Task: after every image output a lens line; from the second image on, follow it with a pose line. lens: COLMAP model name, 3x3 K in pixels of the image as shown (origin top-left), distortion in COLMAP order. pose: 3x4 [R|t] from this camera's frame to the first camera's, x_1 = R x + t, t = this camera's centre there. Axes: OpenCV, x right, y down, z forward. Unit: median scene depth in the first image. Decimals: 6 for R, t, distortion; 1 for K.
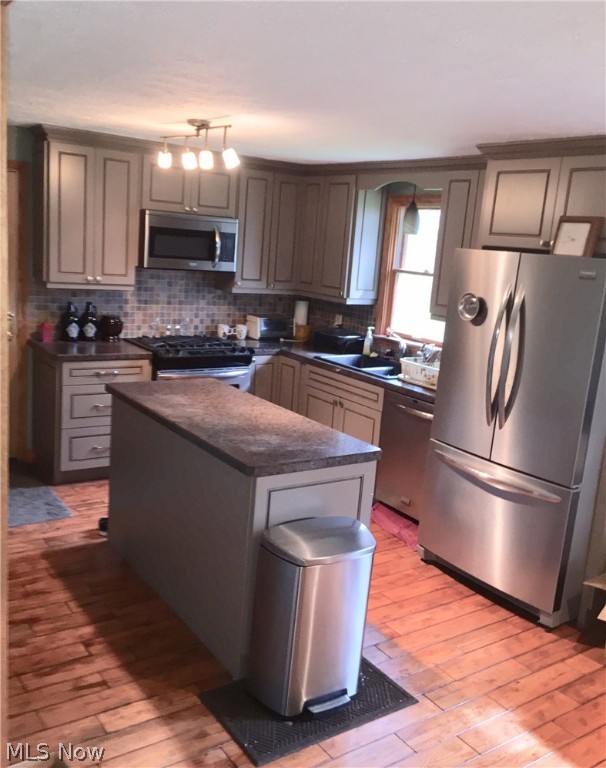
lens RADIAL K [[734.6, 0, 308.8], [0, 734.6, 380.0], [0, 0, 1]] dist [0.083018, -0.120193]
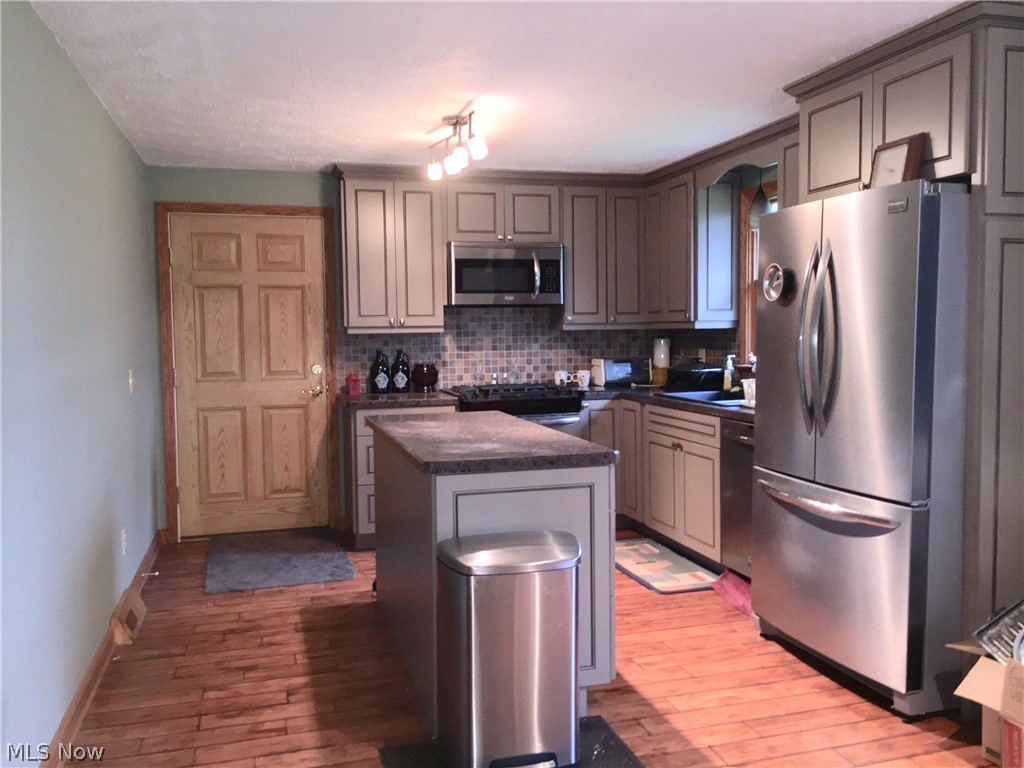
lens RADIAL K [[878.7, 0, 519.7], [0, 878.7, 380.2], [0, 0, 1]] dist [0.081119, -0.119665]
pose [[0.943484, -0.073101, -0.323255, 0.214606], [0.026217, 0.988777, -0.147081, 0.107755], [0.330379, 0.130293, 0.934812, 0.054918]]
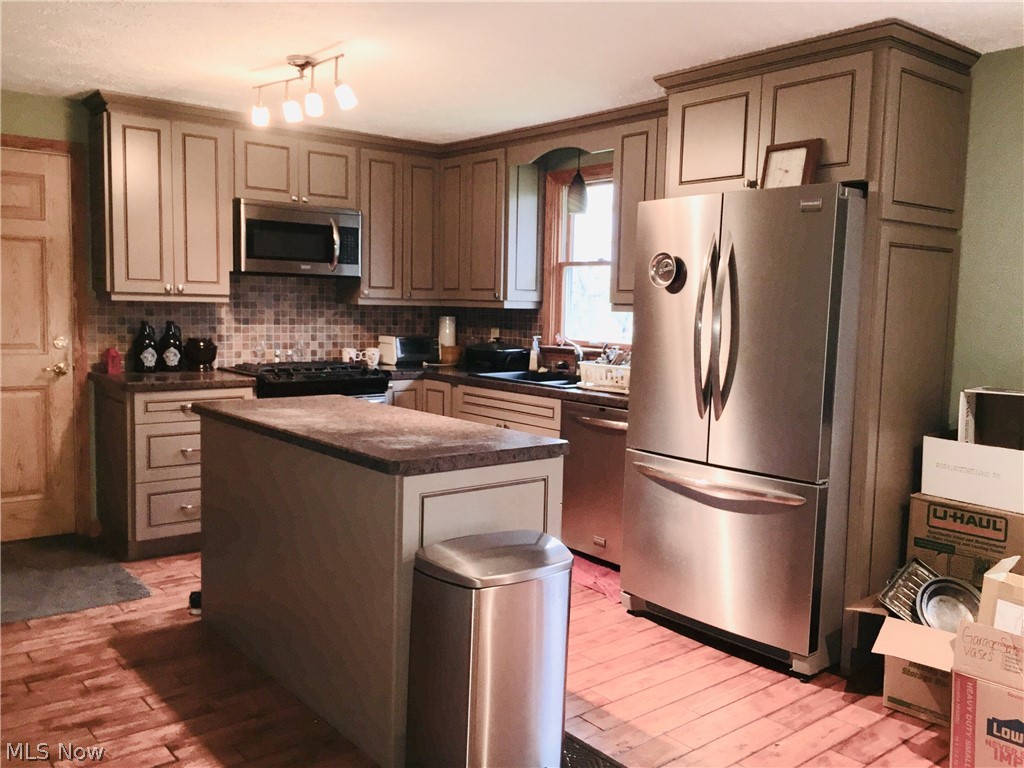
lens RADIAL K [[878.7, 0, 519.7], [0, 878.7, 380.2], [0, 0, 1]] dist [0.081119, -0.119665]
pose [[0.995211, -0.063036, 0.074716, -0.009749], [0.070105, 0.992899, -0.096112, 0.080363], [-0.068126, 0.100889, 0.992562, 0.077375]]
